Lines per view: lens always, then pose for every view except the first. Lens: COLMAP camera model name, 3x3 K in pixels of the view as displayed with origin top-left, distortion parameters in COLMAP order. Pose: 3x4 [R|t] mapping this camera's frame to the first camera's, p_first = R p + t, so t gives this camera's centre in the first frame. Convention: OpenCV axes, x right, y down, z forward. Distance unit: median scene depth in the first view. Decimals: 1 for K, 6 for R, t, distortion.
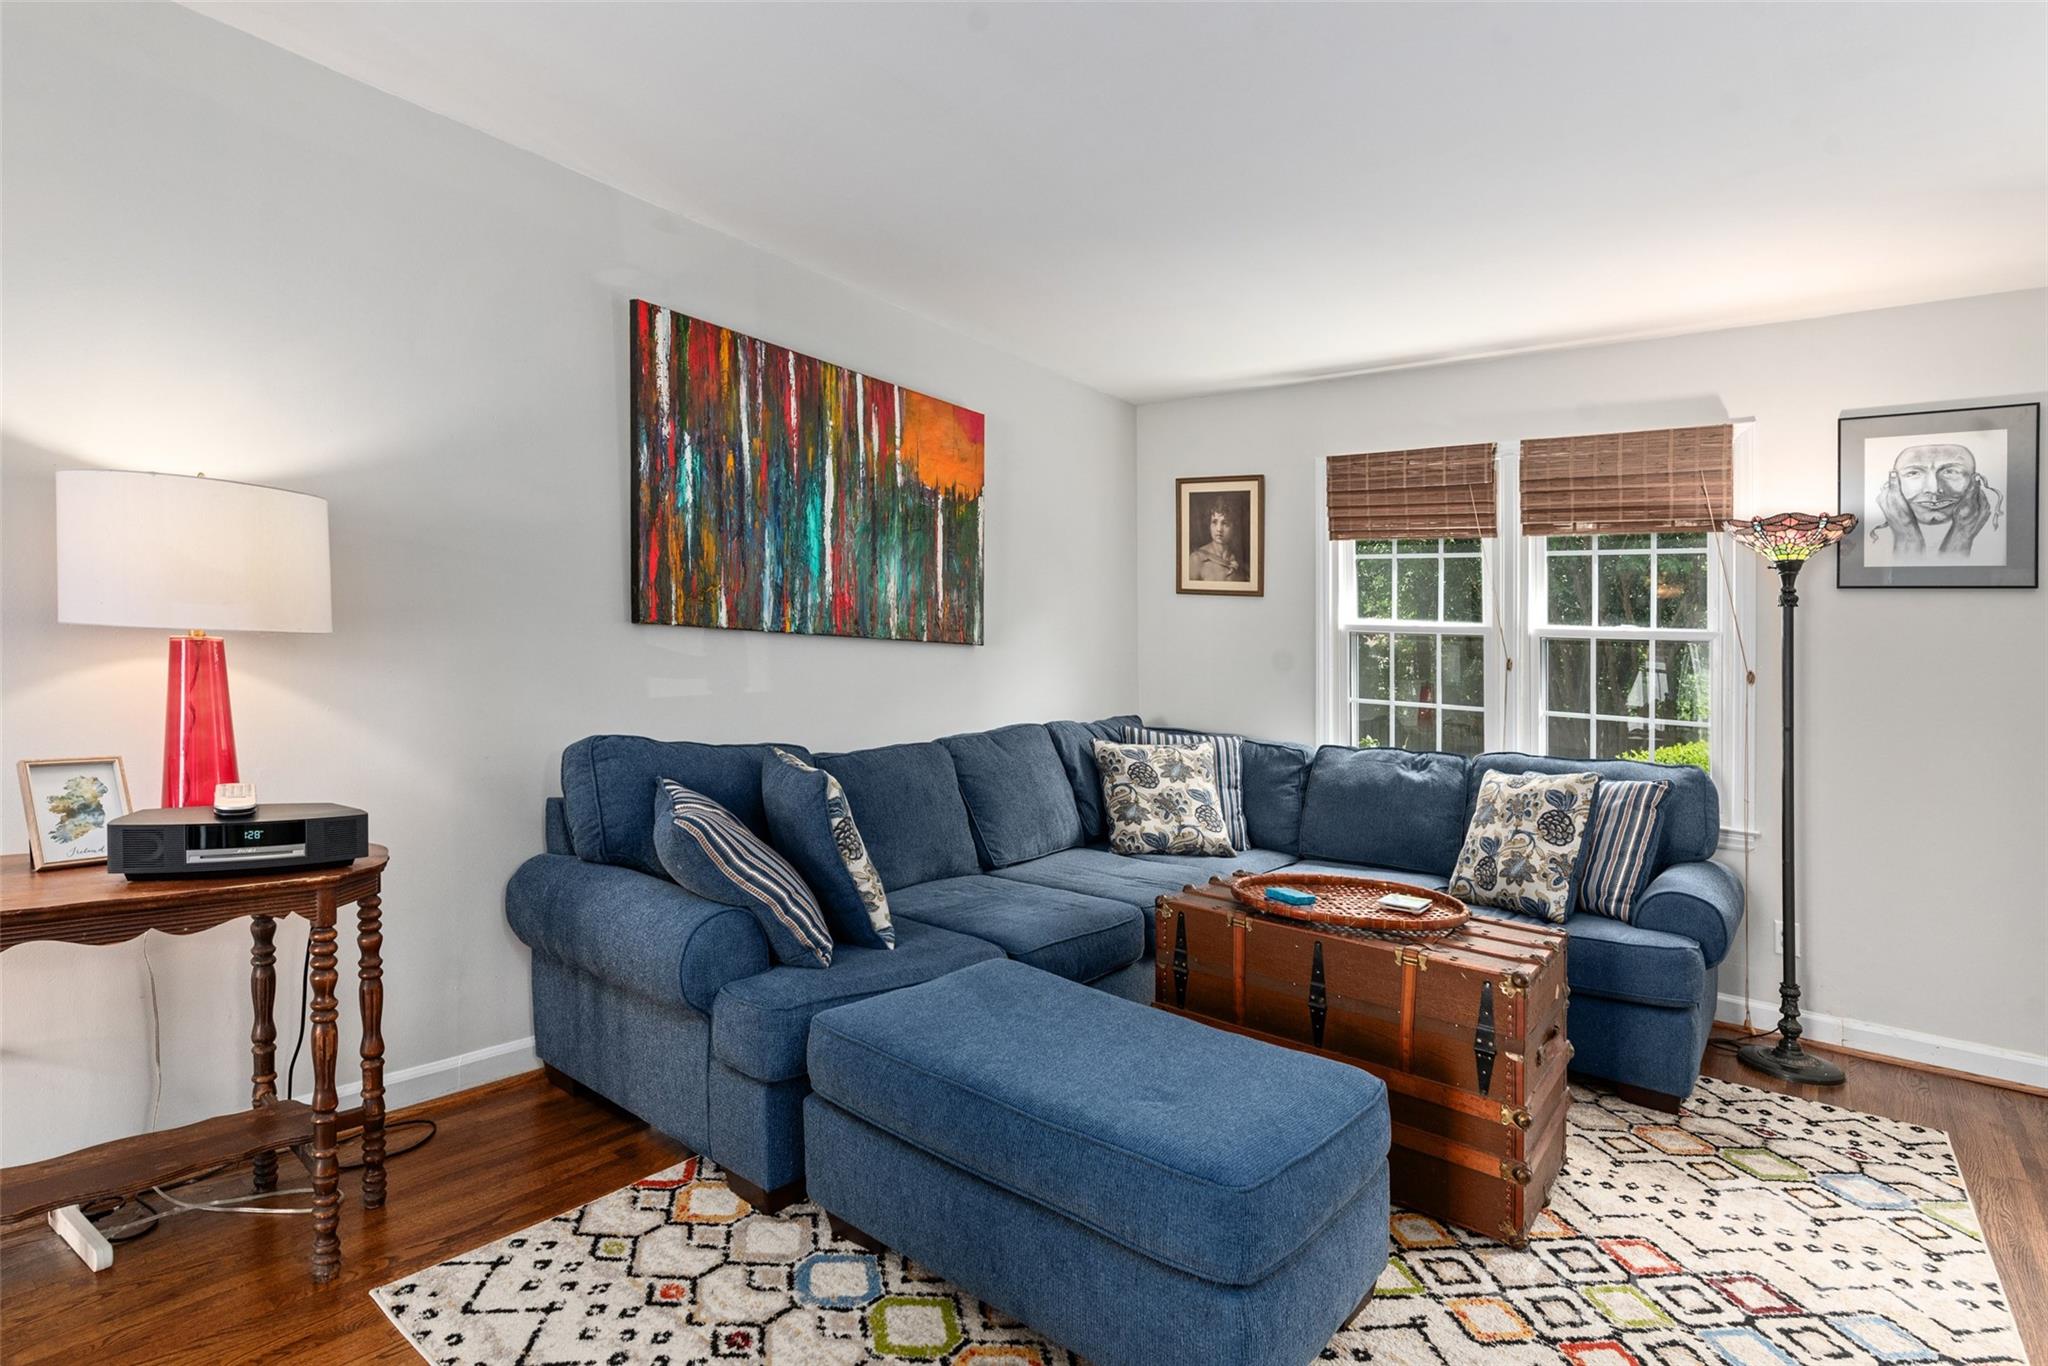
lens RADIAL K [[1074.2, 0, 967.5], [0, 1074.2, 606.8], [0, 0, 1]] dist [0.002464, -0.000466]
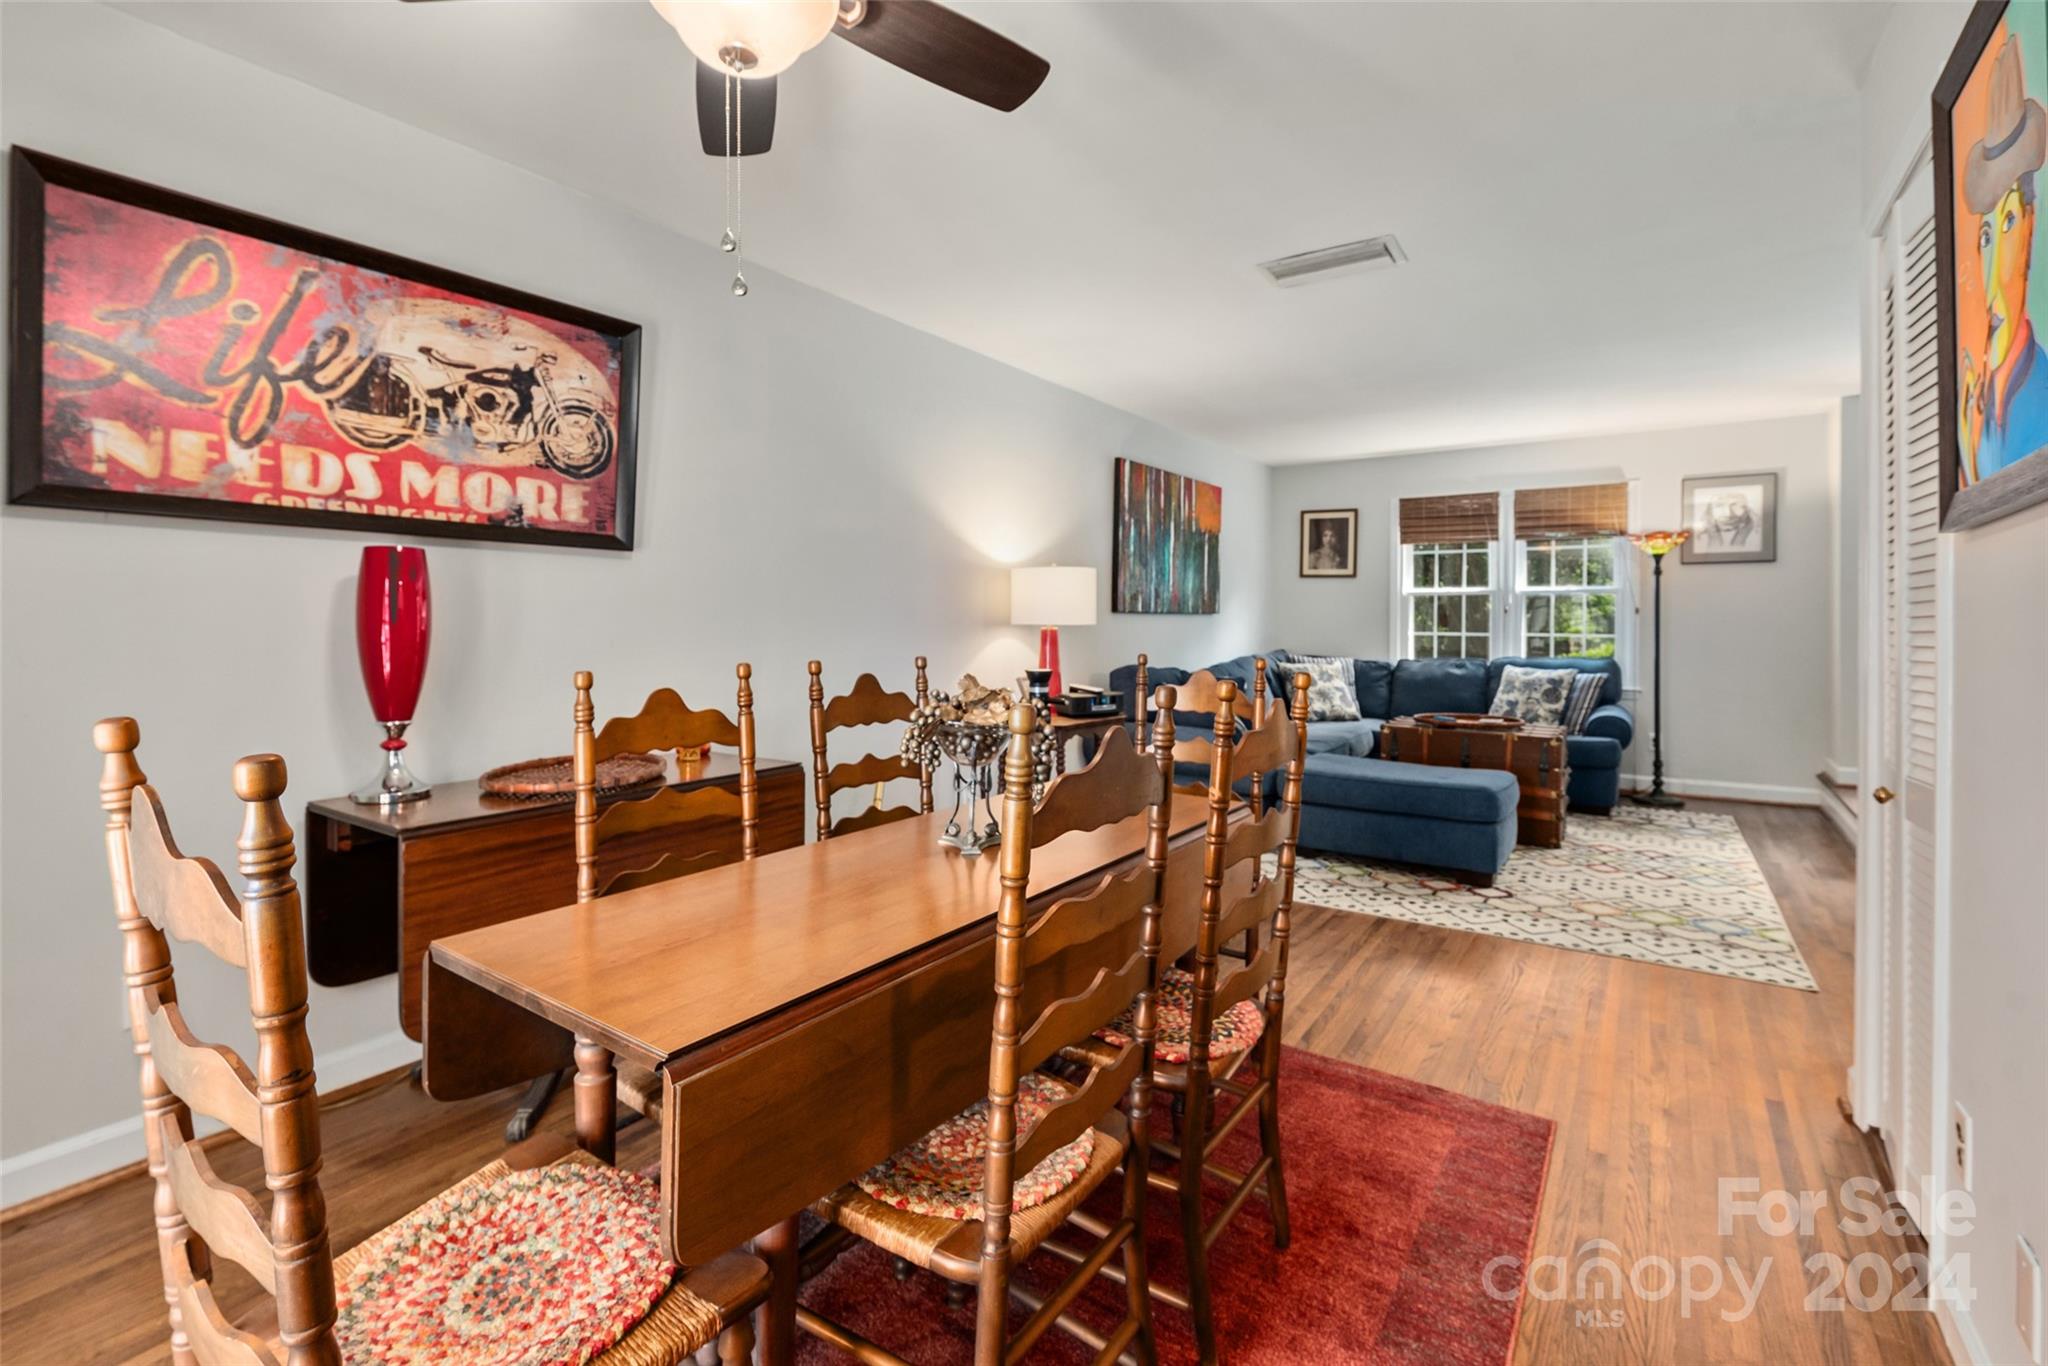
lens RADIAL K [[897.8, 0, 976.3], [0, 897.8, 630.1], [0, 0, 1]] dist [0.000467, -0.000217]
pose [[0.998601, -0.048626, 0.020752, -0.468180], [0.047338, 0.997157, 0.058623, -0.048413], [-0.023543, -0.057559, 0.998064, -0.556855]]
